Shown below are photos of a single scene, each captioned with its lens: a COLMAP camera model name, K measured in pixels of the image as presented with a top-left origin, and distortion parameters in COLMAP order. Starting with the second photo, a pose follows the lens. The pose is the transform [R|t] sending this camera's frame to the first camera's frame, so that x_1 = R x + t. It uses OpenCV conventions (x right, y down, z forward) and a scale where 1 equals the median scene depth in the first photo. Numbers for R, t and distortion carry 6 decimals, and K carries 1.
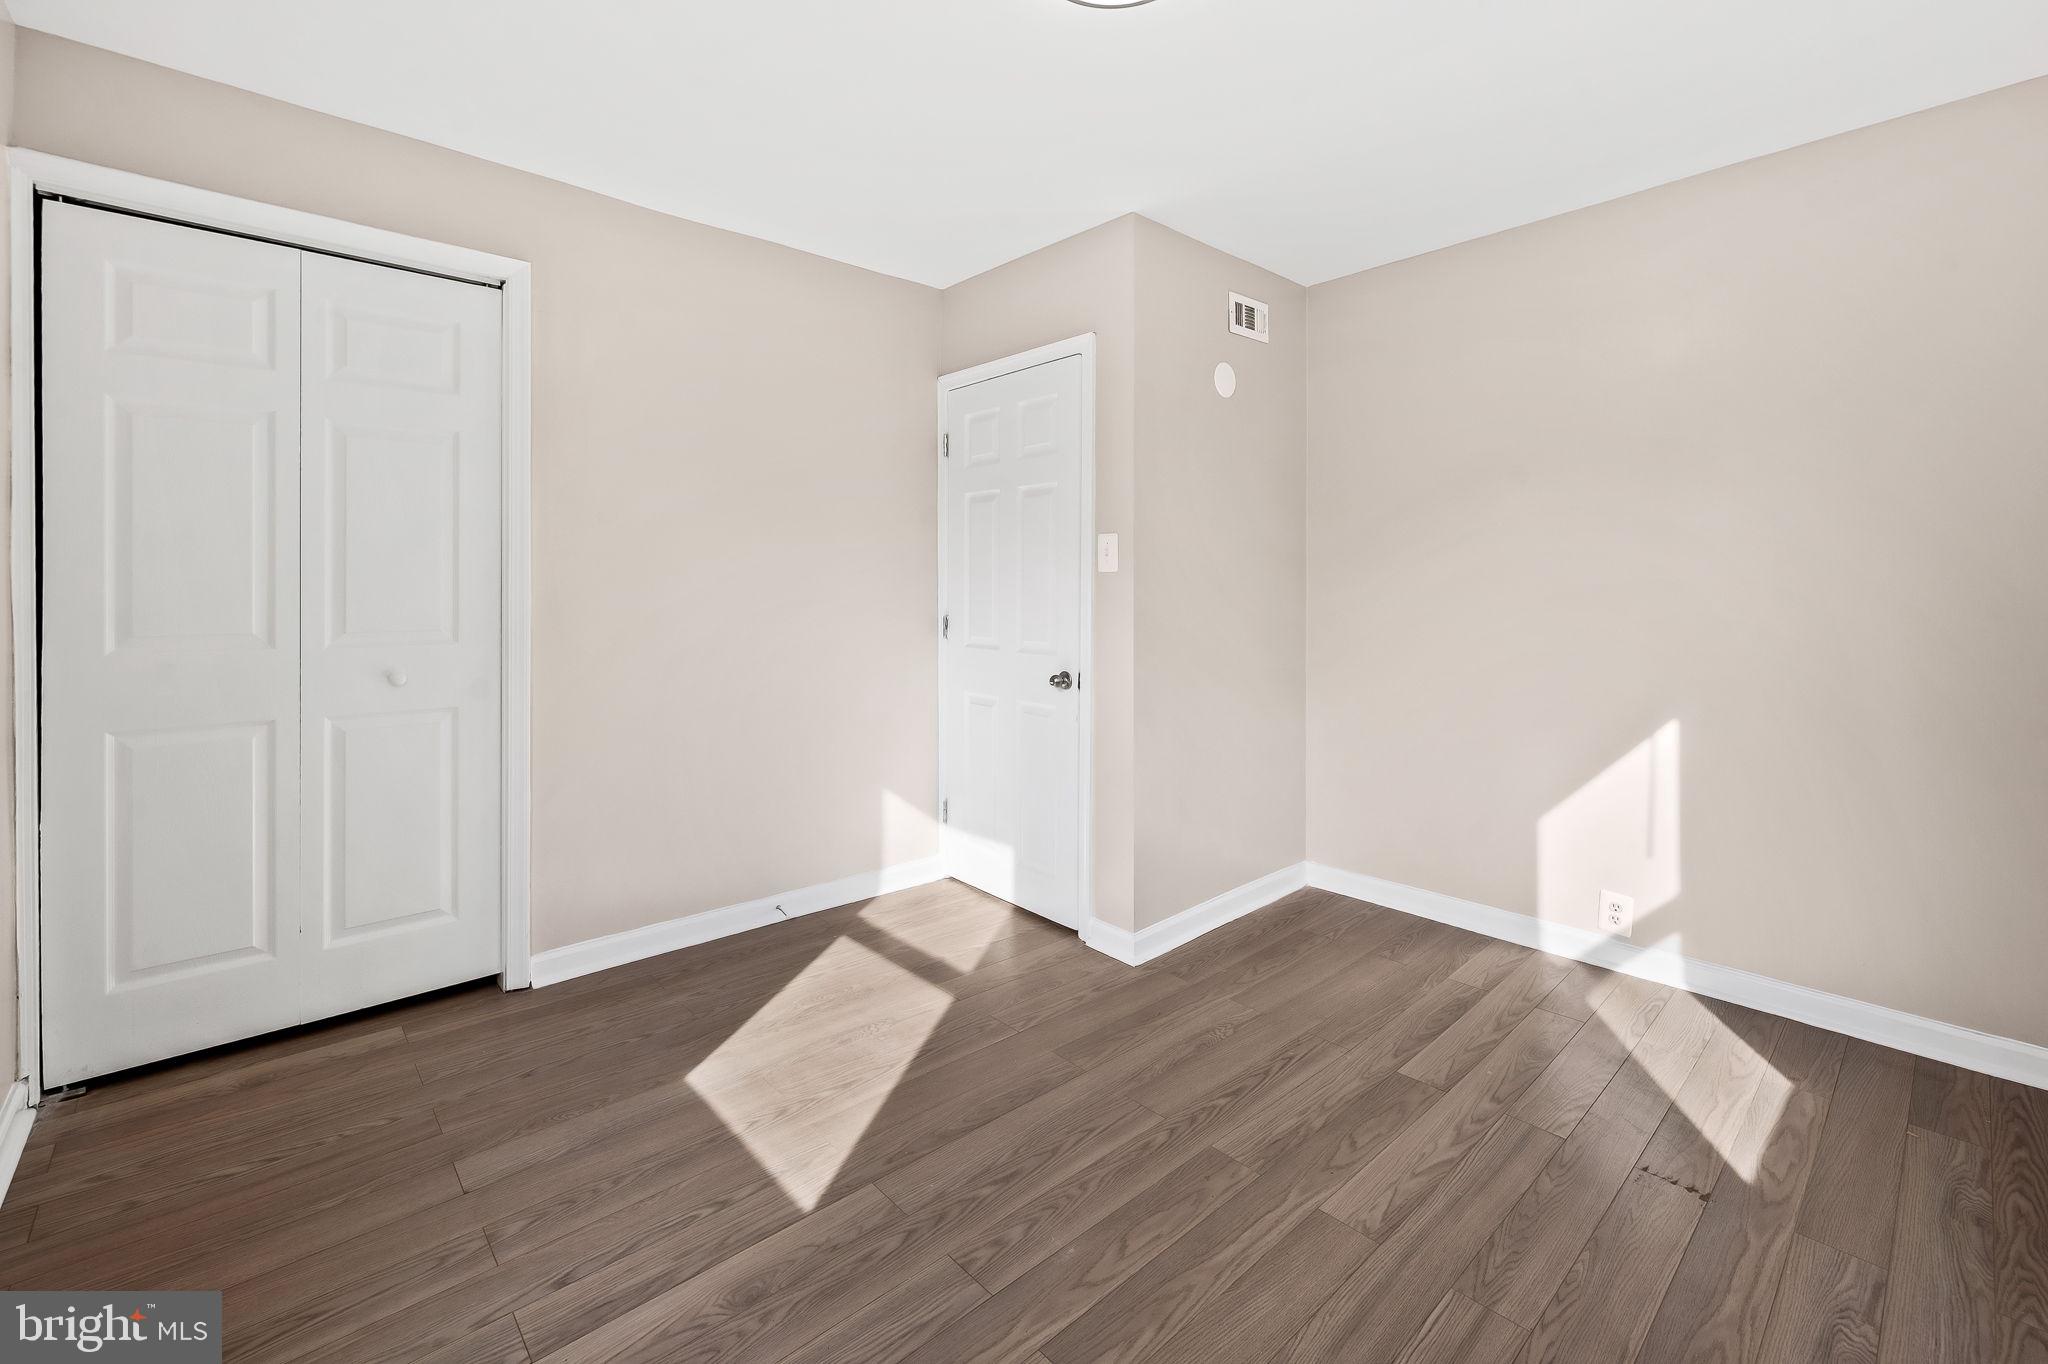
lens RADIAL K [[865.9, 0, 1024.0], [0, 865.9, 682.0], [0, 0, 1]] dist [0.000683, -0.000037]
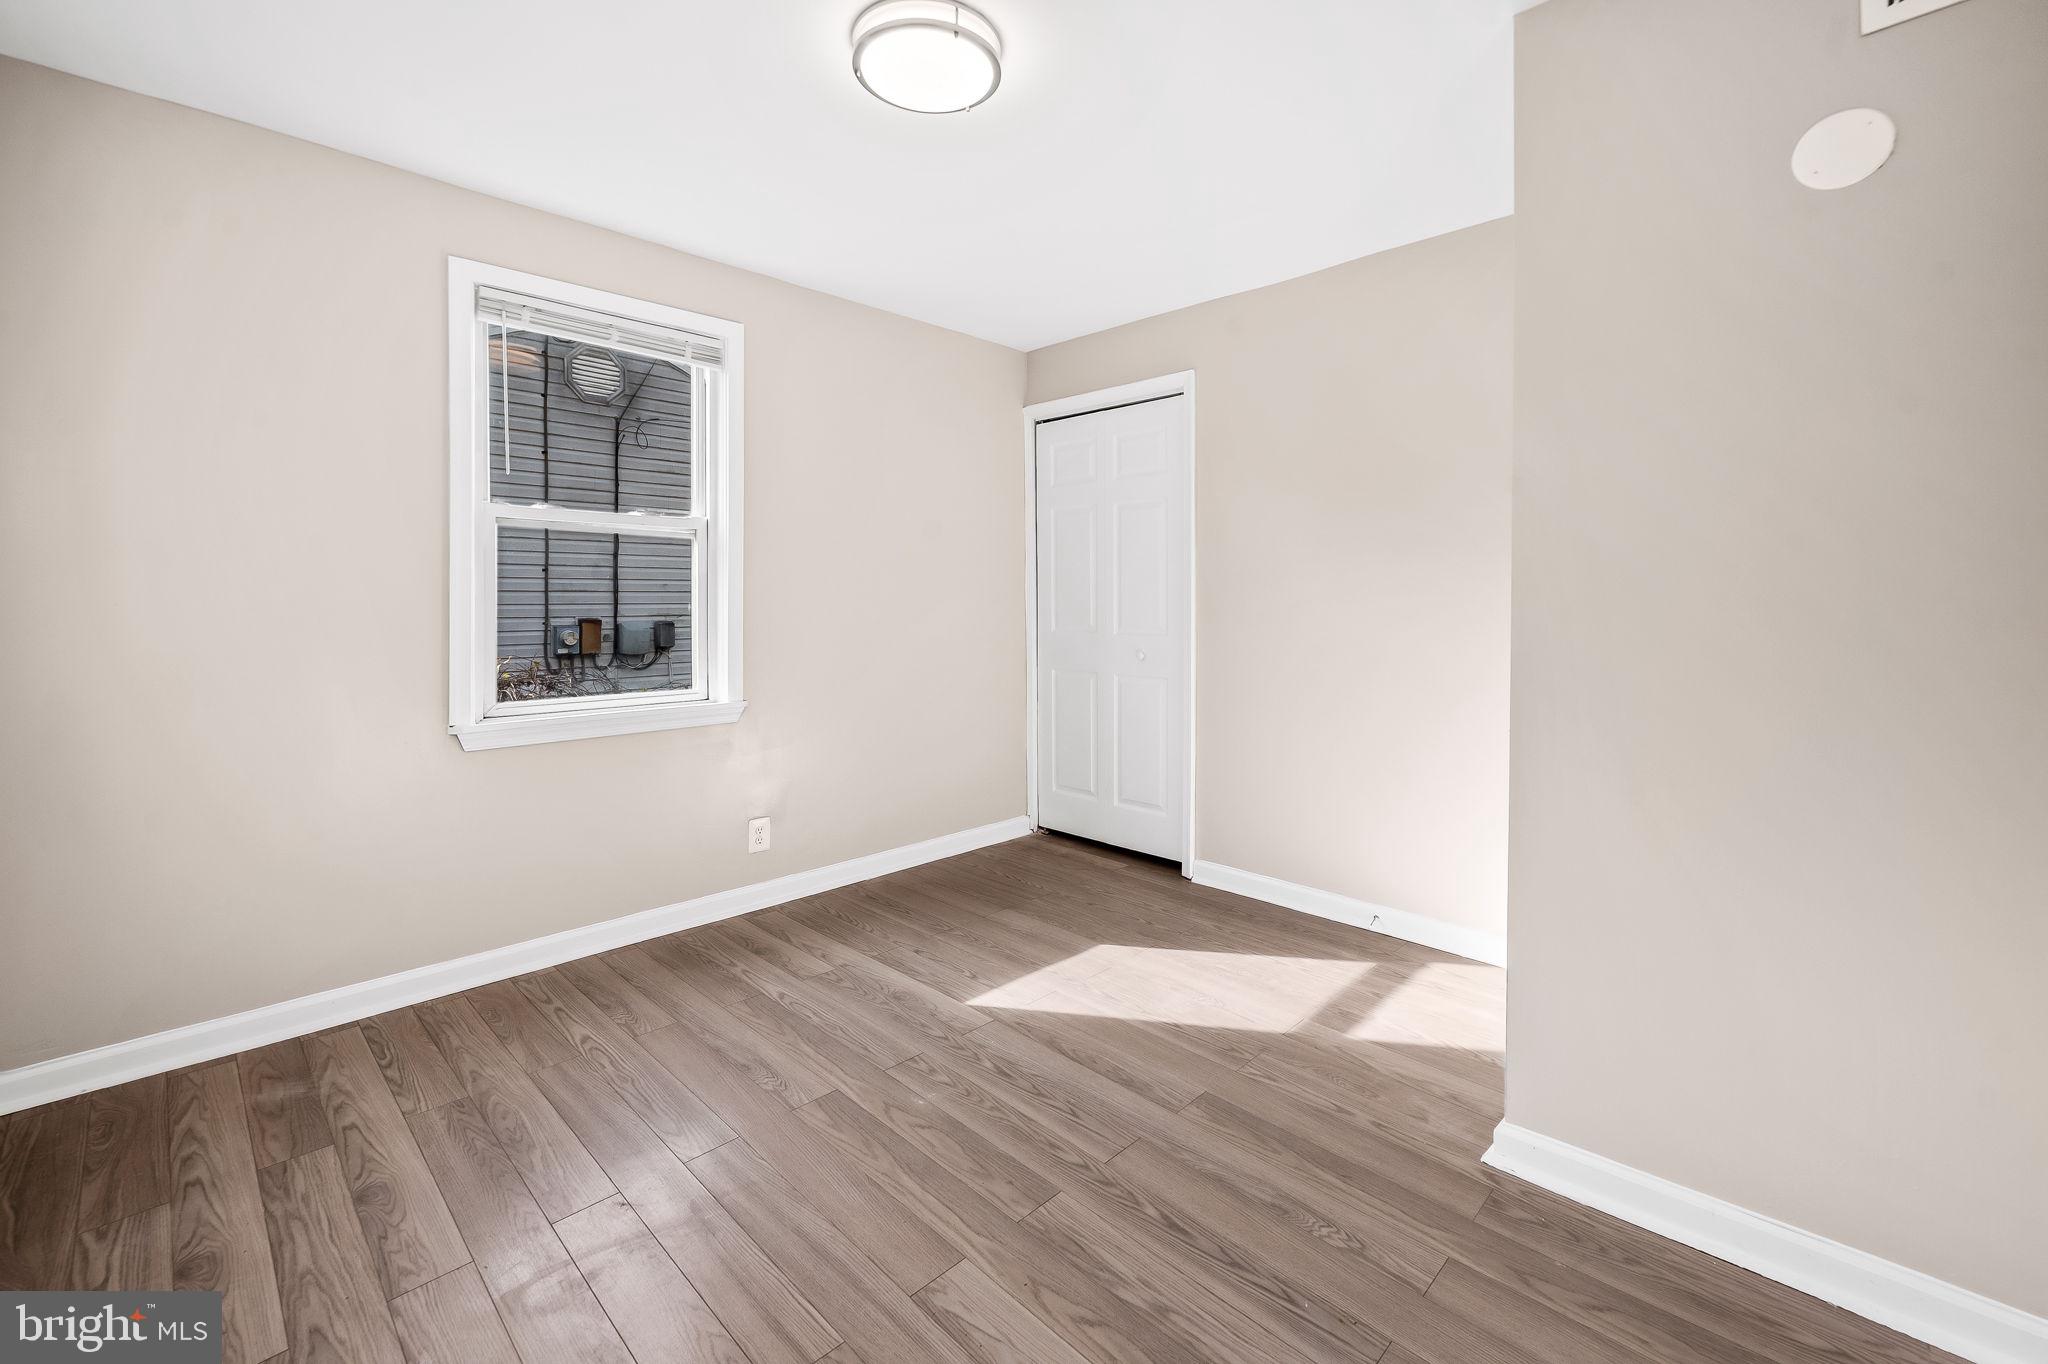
lens RADIAL K [[865.9, 0, 1024.0], [0, 865.9, 682.0], [0, 0, 1]] dist [0.000683, -0.000037]
pose [[0.043926, 0.087470, -0.995198, 1.177856], [-0.107034, 0.990838, 0.082363, -0.081094], [0.993285, 0.102902, 0.052886, 0.926616]]
